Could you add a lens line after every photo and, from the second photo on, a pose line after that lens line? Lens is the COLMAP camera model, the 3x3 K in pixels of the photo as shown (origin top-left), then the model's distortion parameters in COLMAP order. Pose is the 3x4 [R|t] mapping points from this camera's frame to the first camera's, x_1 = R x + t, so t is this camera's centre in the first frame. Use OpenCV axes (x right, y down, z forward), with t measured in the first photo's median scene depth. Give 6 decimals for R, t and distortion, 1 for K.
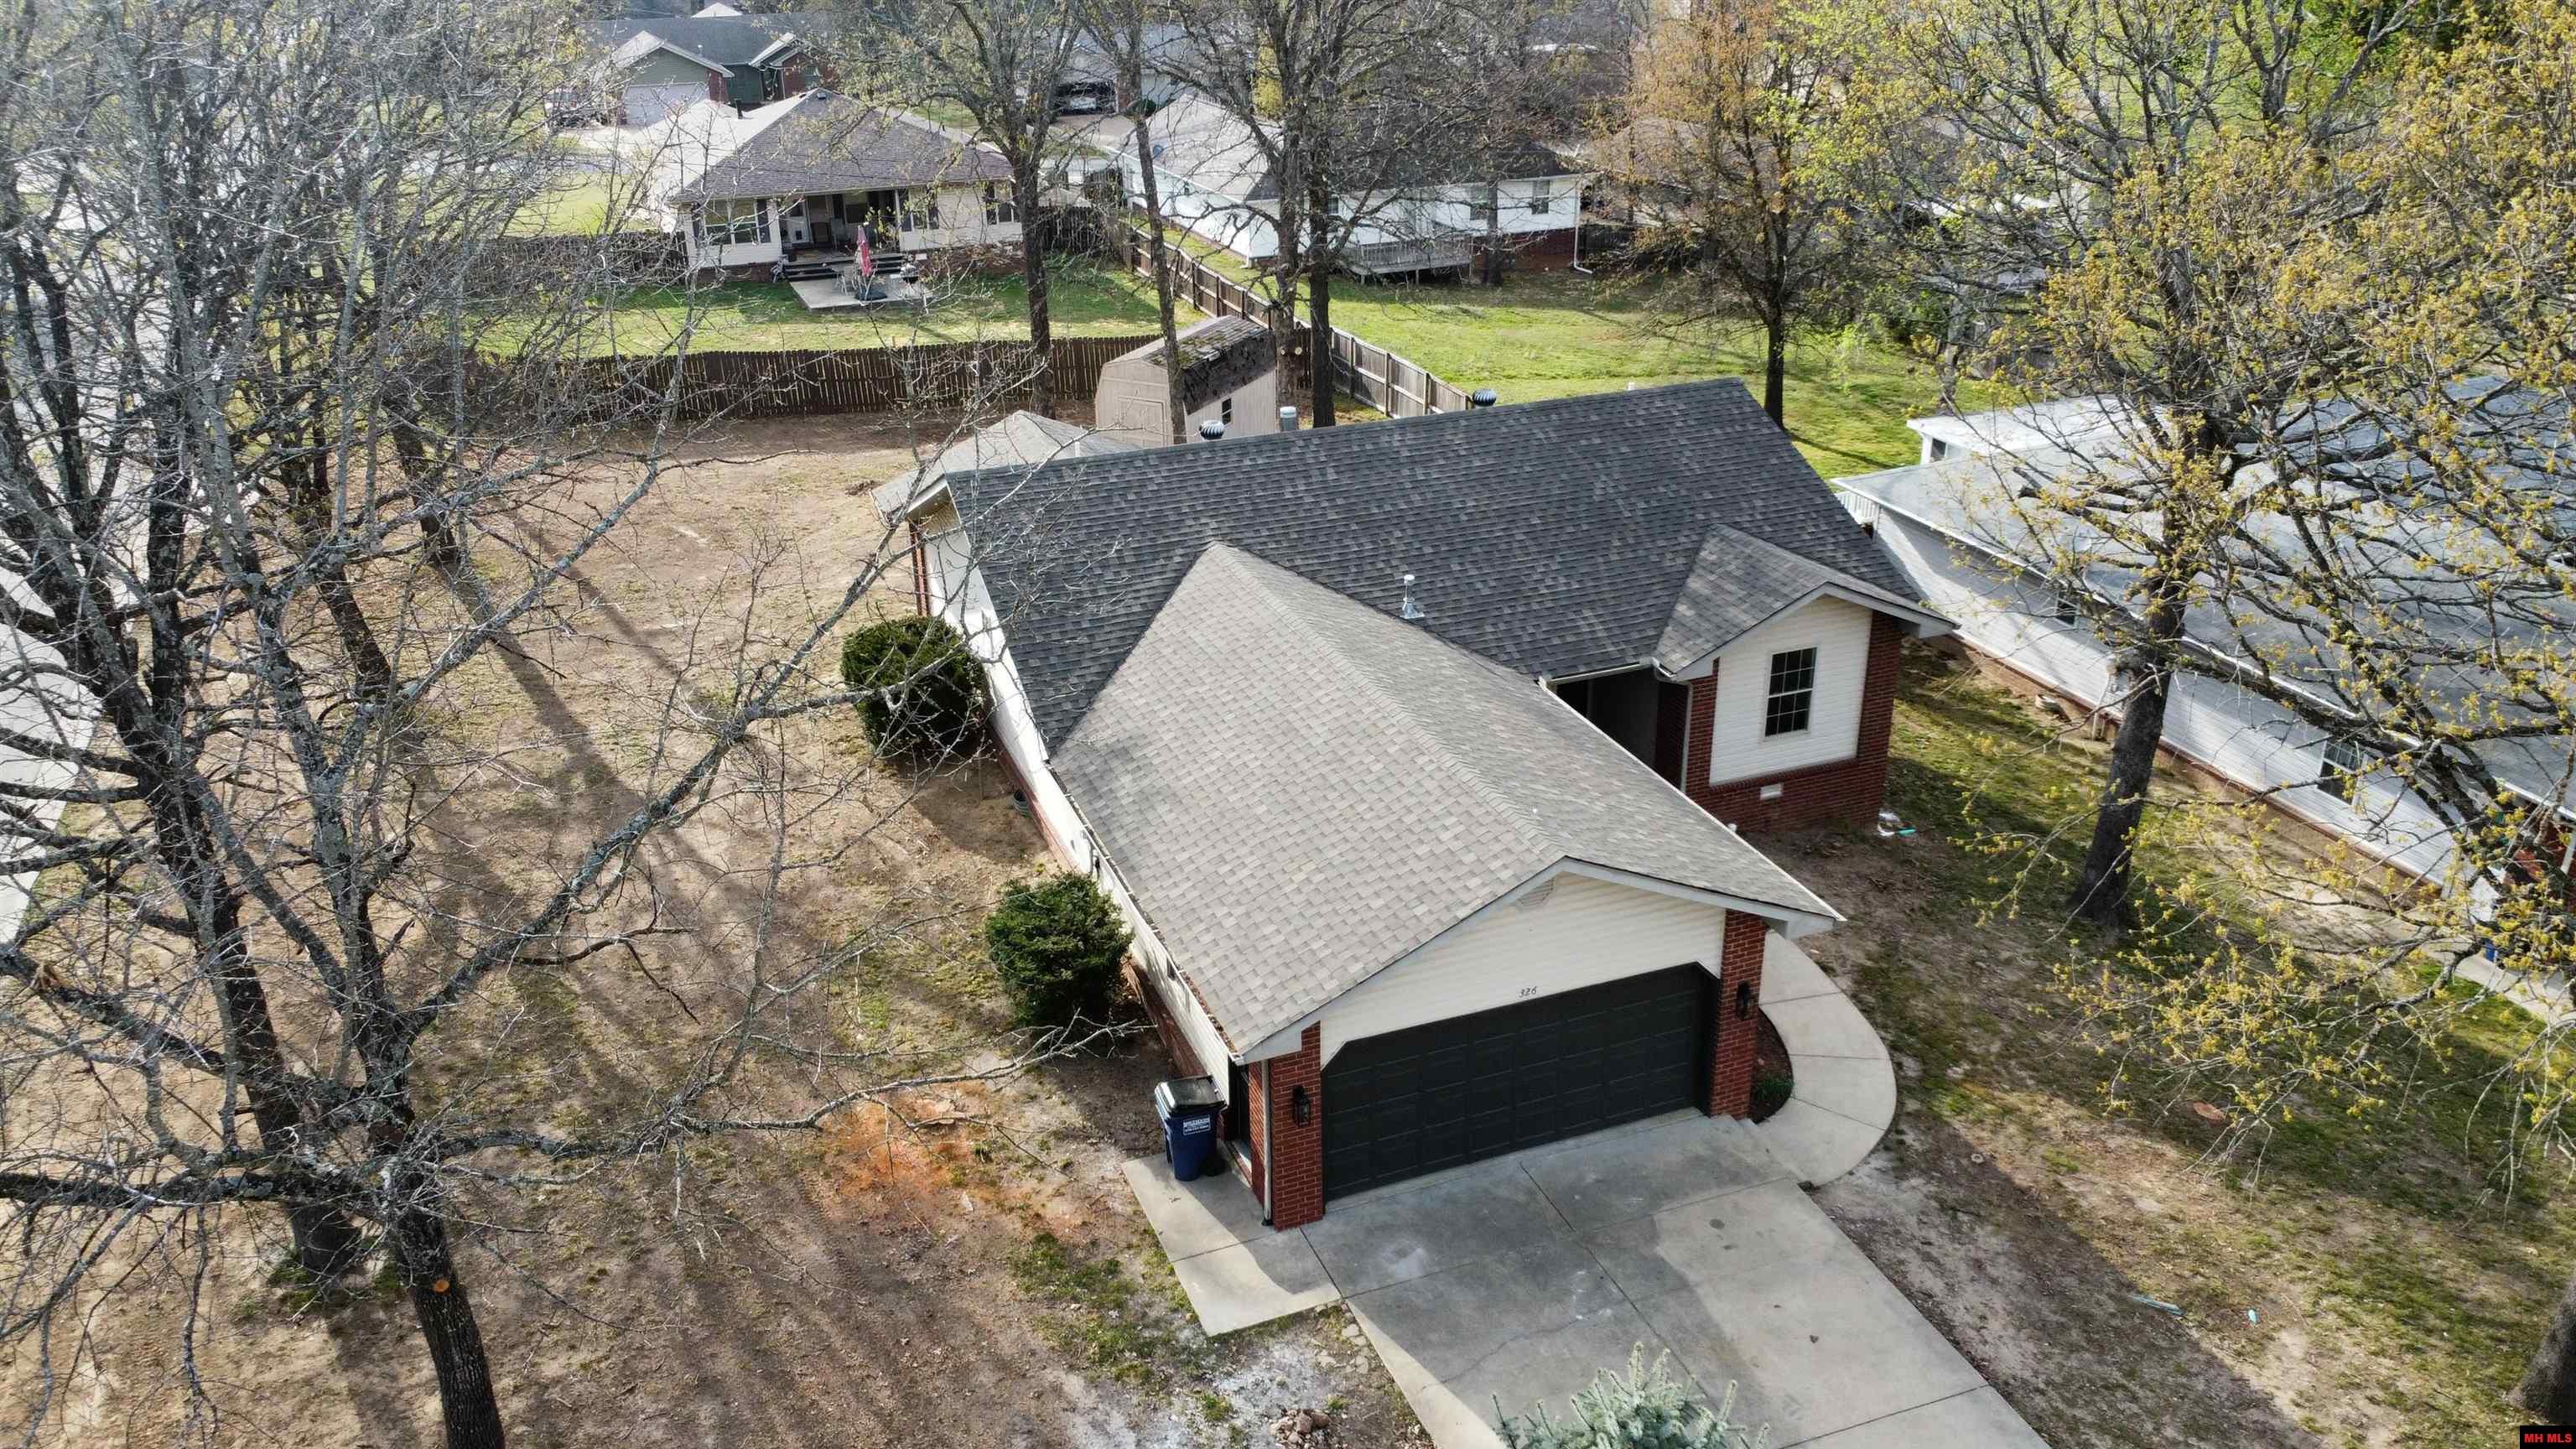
lens RADIAL K [[1946.7, 0, 1288.0], [0, 1946.7, 724.5], [0, 0, 1]] dist [0.002351, 0.002044]
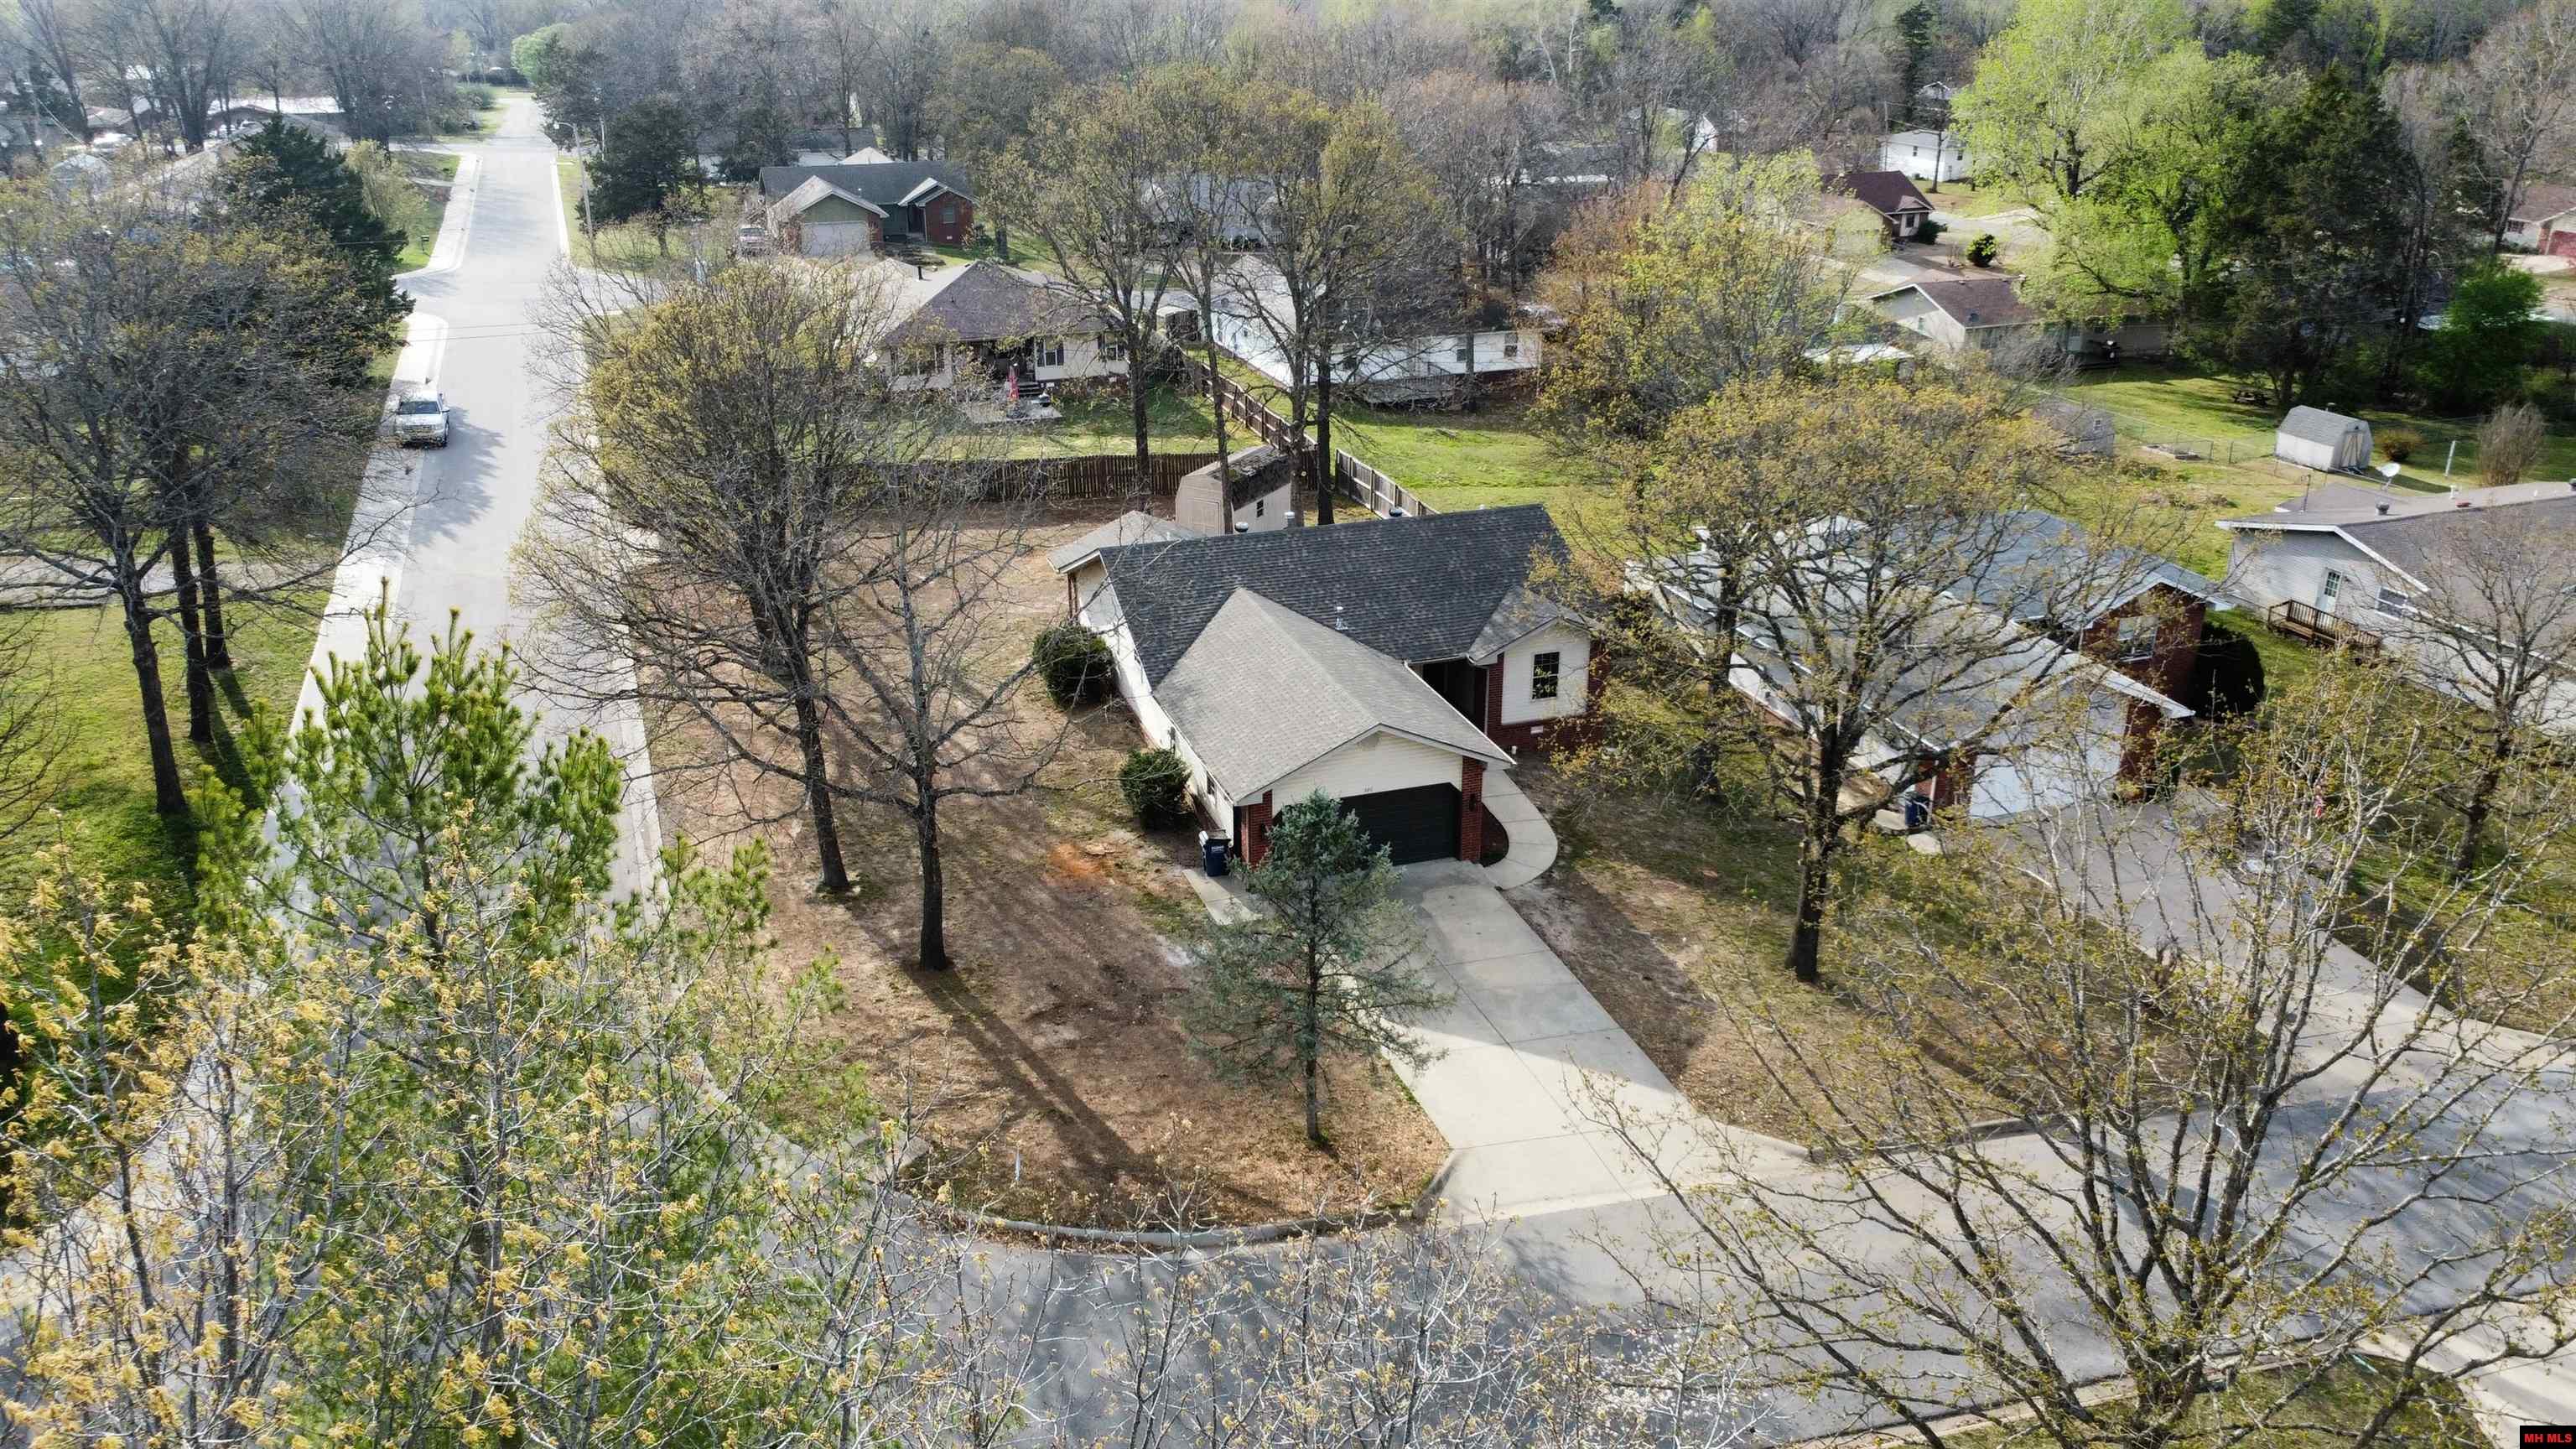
lens RADIAL K [[1946.7, 0, 1288.0], [0, 1946.7, 724.5], [0, 0, 1]] dist [0.002351, 0.002044]
pose [[0.999138, 0.026877, -0.031633, 0.072292], [-0.027930, 0.999054, -0.033338, 0.100641], [0.030707, 0.034193, 0.998943, -0.879823]]
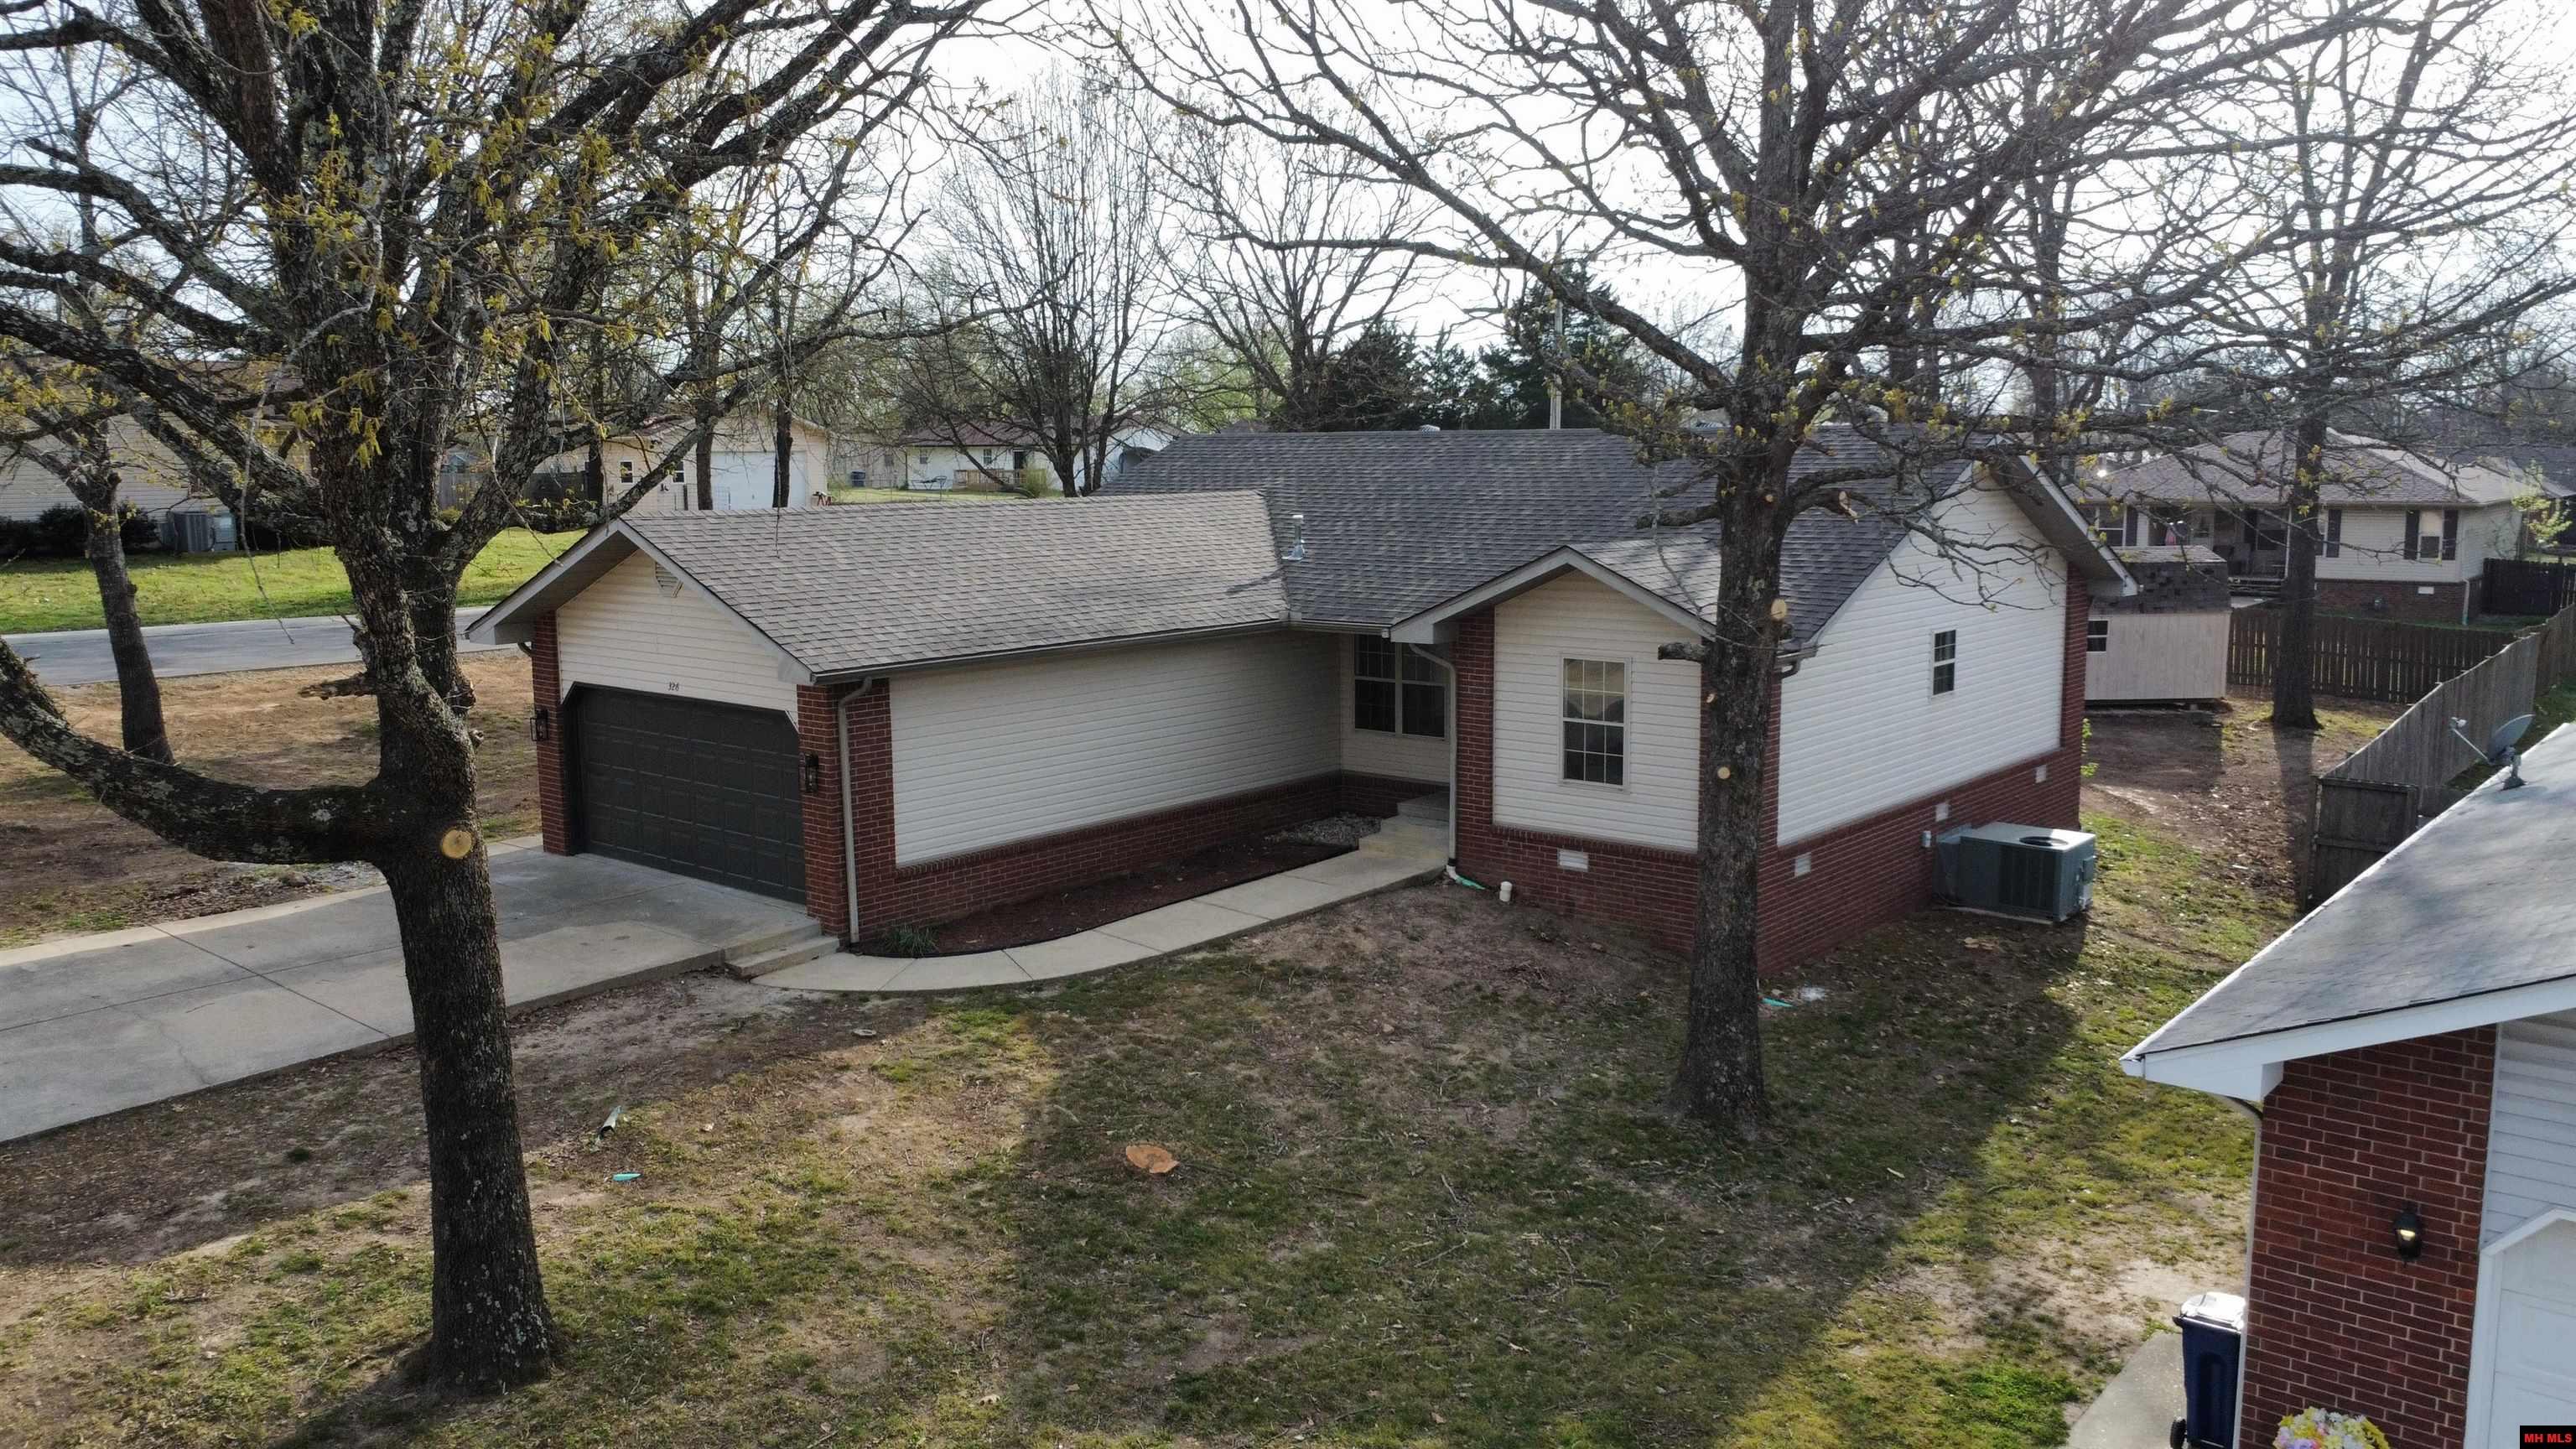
lens RADIAL K [[1946.7, 0, 1288.0], [0, 1946.7, 724.5], [0, 0, 1]] dist [0.002351, 0.002044]
pose [[0.471052, 0.131078, -0.872312, 0.853299], [-0.368307, 0.927800, -0.059471, 0.072175], [0.801536, 0.349292, 0.485319, 0.560071]]
